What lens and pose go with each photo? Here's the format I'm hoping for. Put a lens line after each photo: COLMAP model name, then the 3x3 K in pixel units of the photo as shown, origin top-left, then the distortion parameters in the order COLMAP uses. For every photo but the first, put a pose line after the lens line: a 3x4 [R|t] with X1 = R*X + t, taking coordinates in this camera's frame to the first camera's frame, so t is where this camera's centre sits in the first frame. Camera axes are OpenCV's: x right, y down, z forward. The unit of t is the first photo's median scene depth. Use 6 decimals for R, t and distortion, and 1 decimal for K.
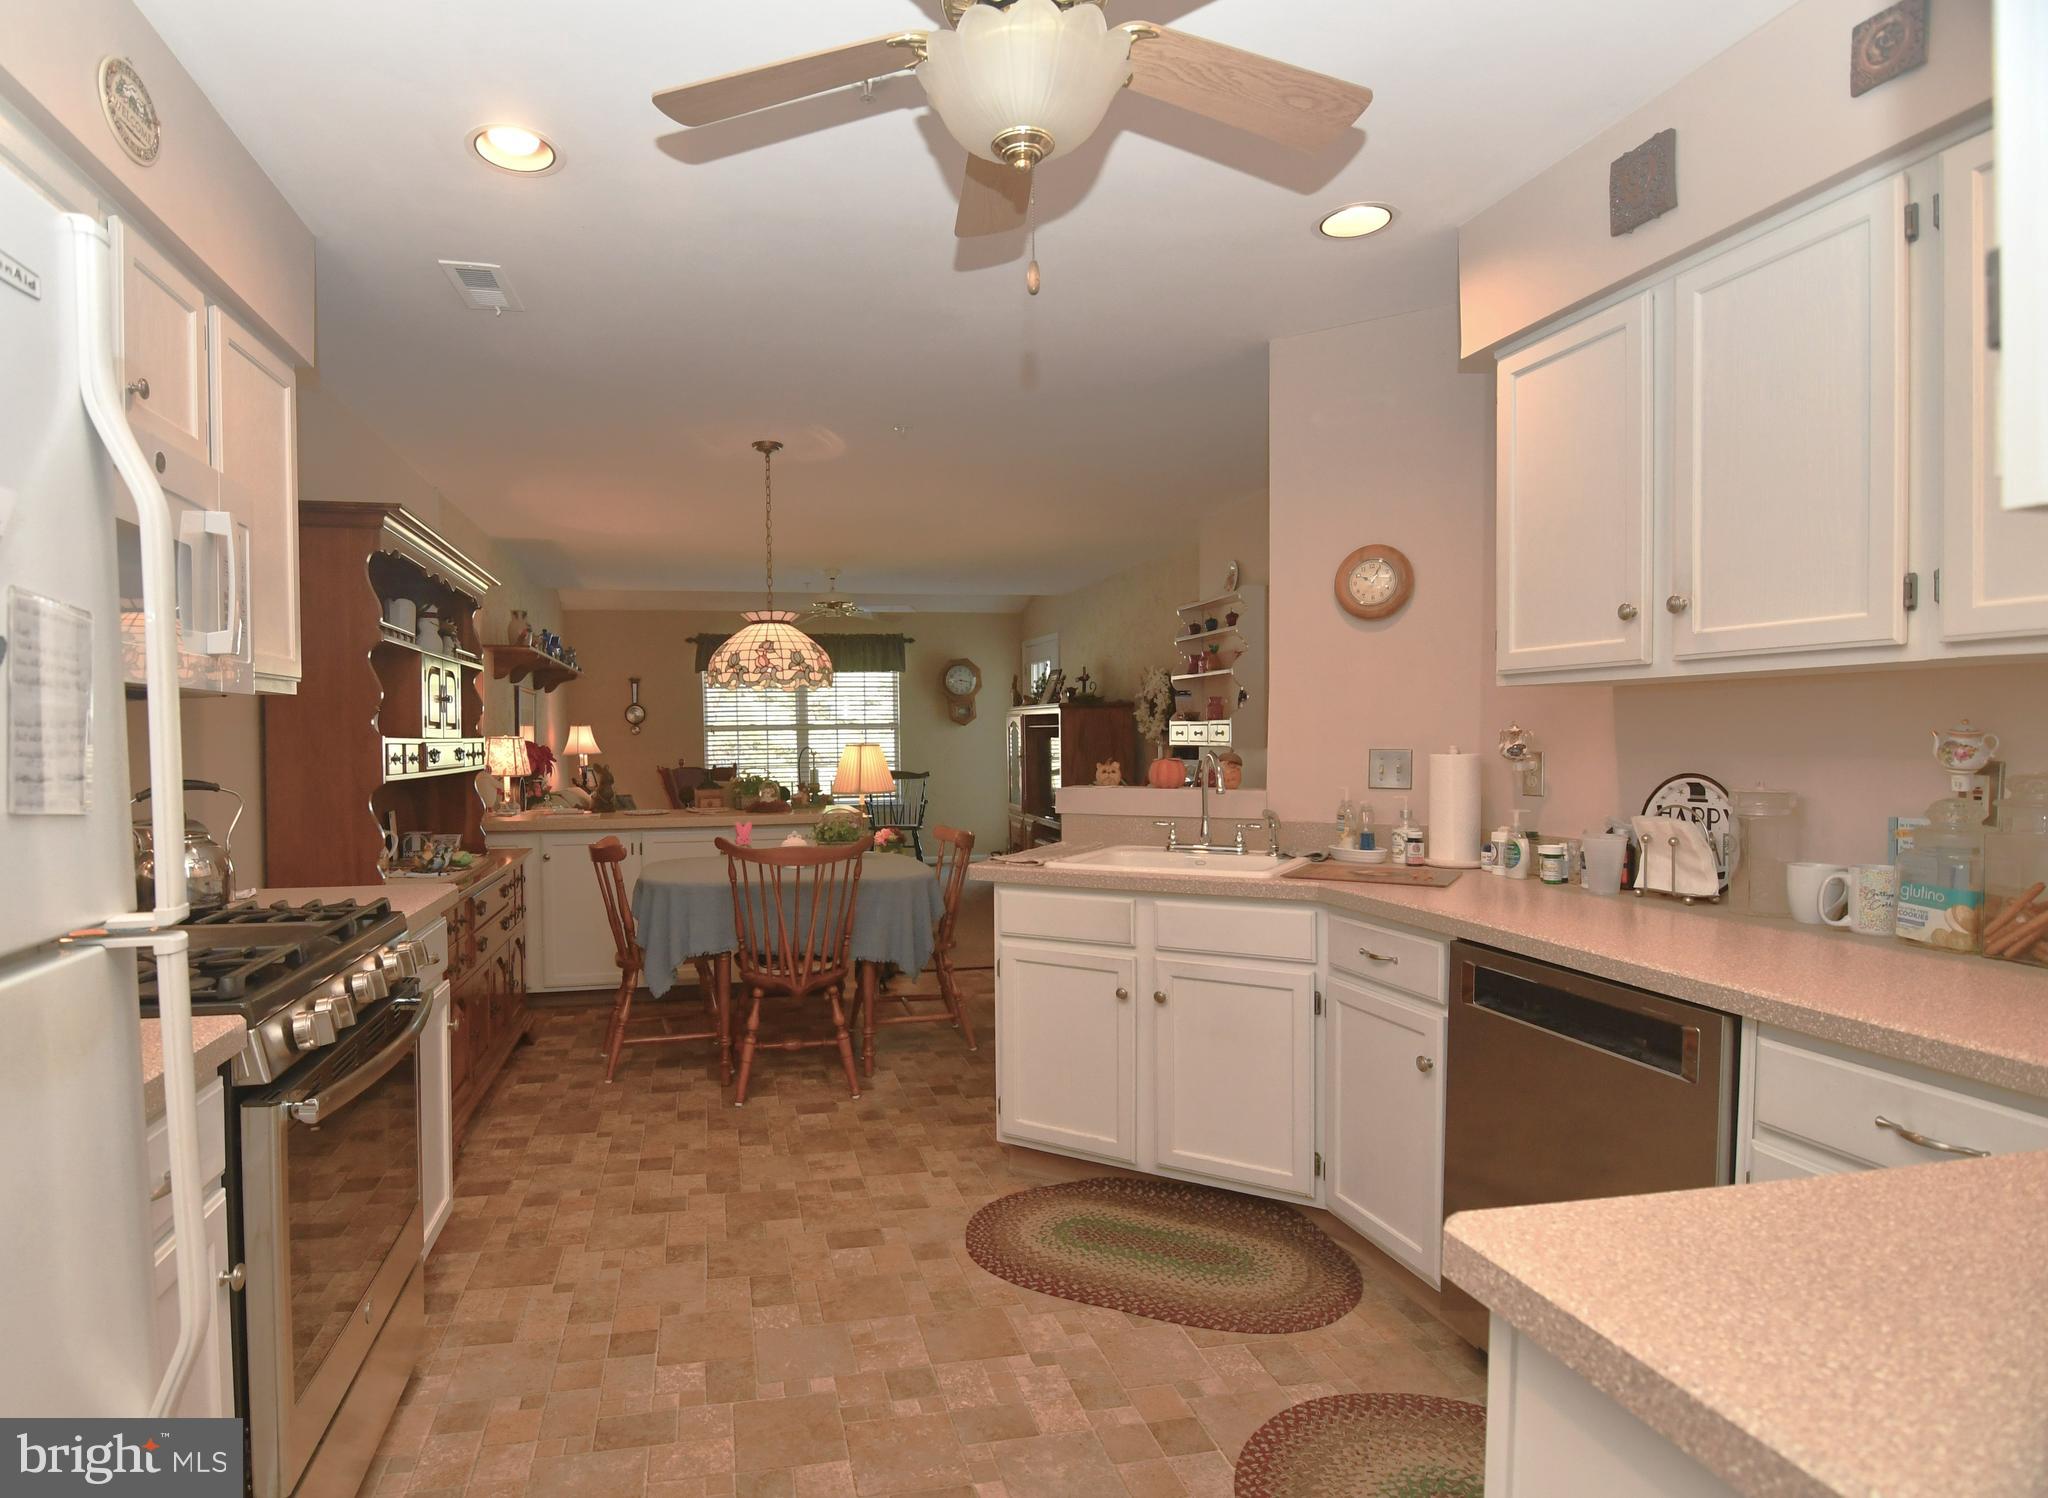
lens RADIAL K [[1324.8, 0, 1024.0], [0, 1324.8, 749.0], [0, 0, 1]] dist [-0.001200, -0.000044]
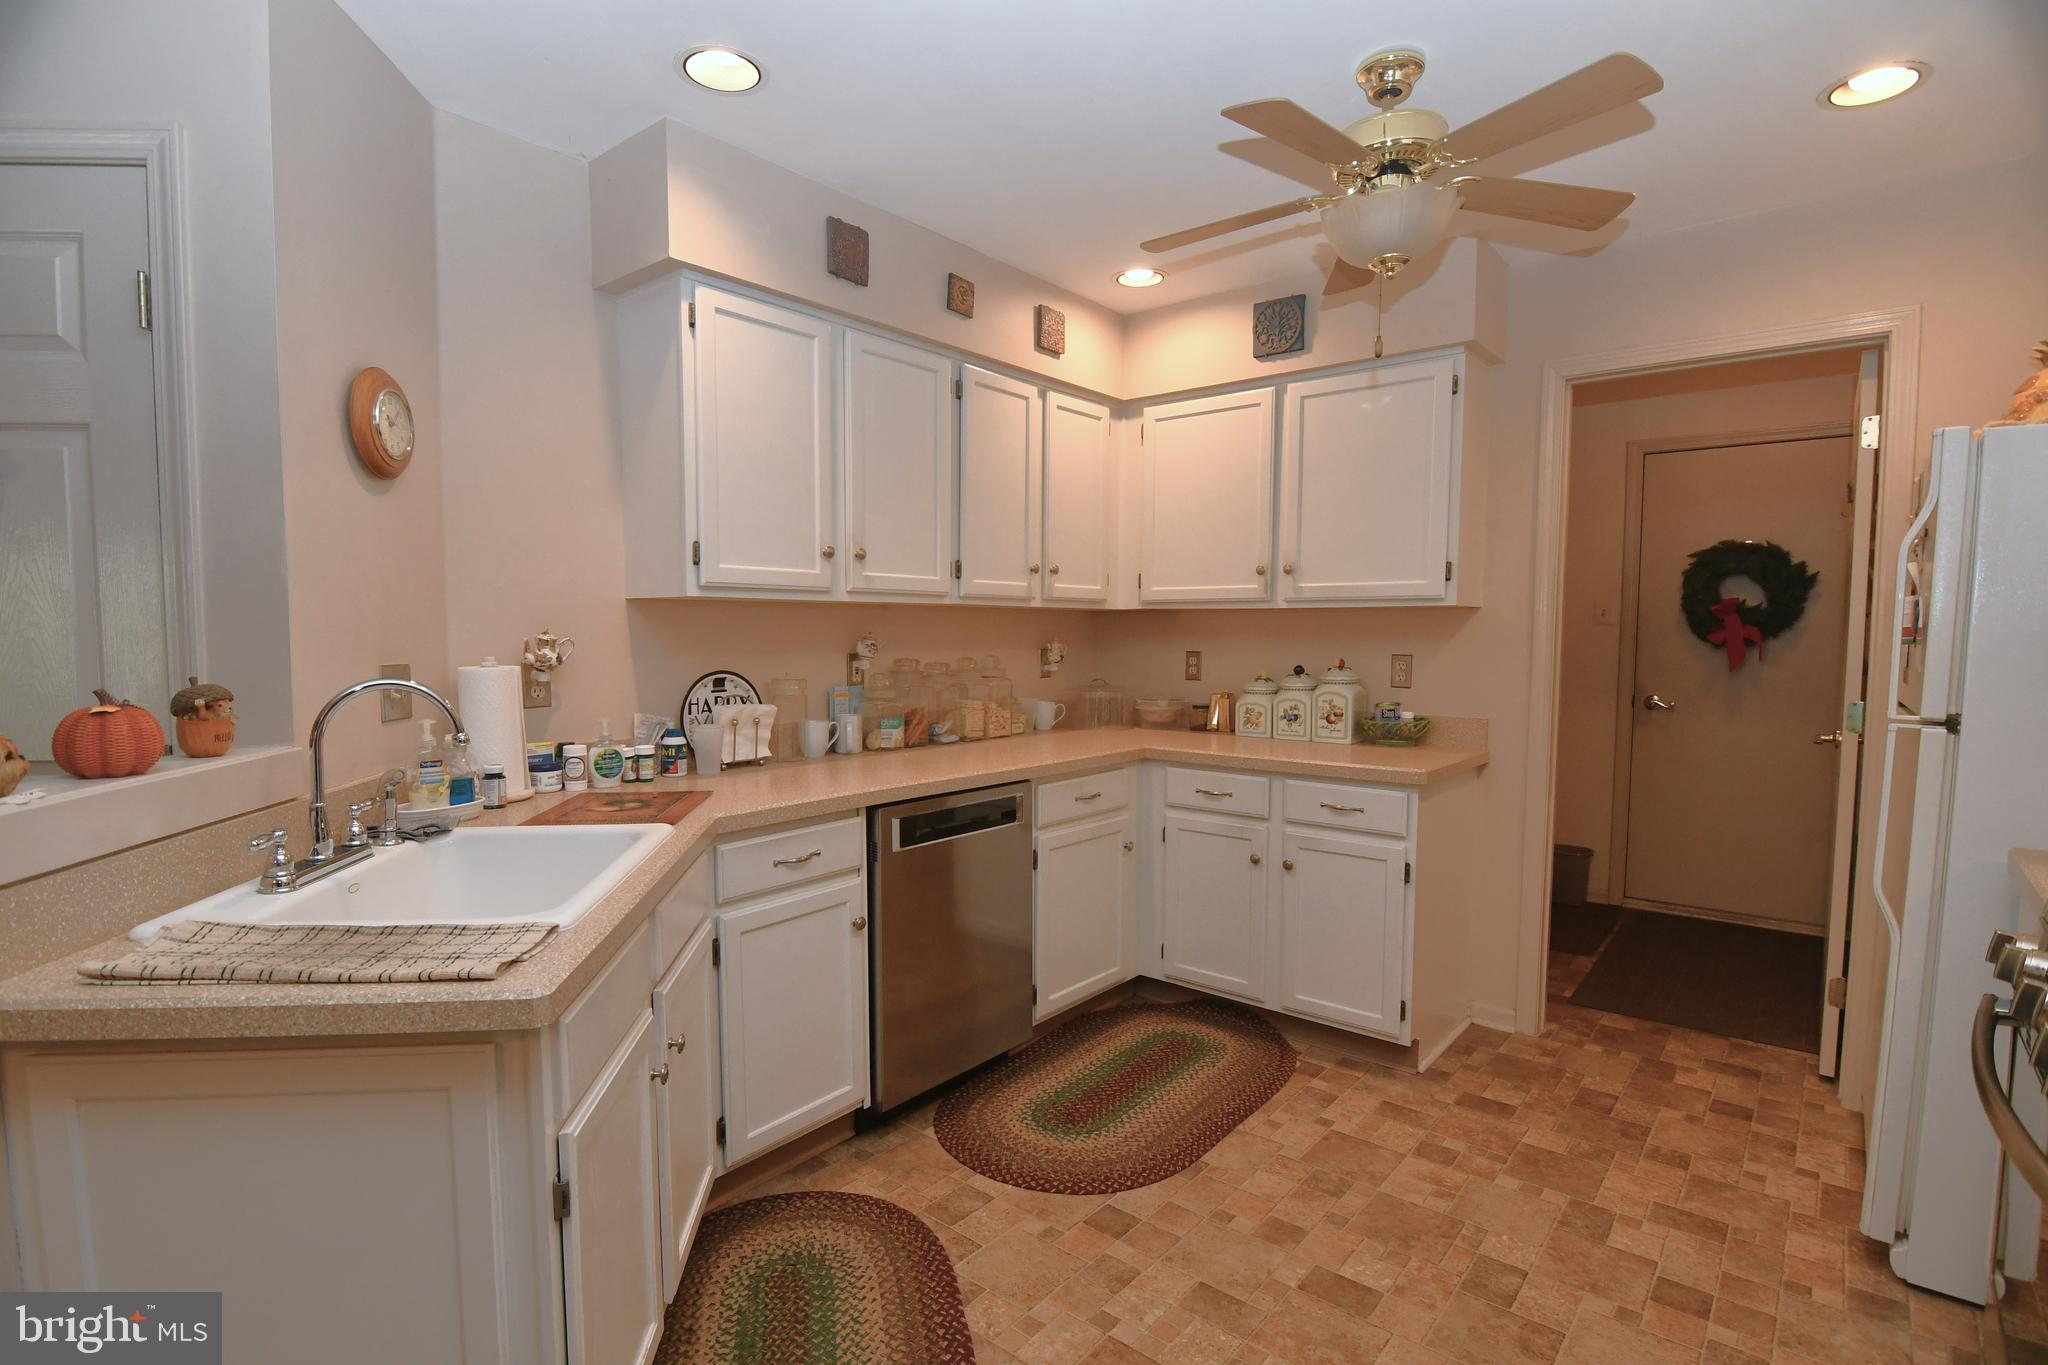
lens RADIAL K [[983.9, 0, 995.9], [0, 983.9, 693.5], [0, 0, 1]] dist [-0.000537, -0.000480]
pose [[-0.592246, -0.048289, 0.804309, -0.490483], [0.011173, 0.997614, 0.068122, -0.025322], [-0.805679, 0.049332, -0.590294, 1.502594]]
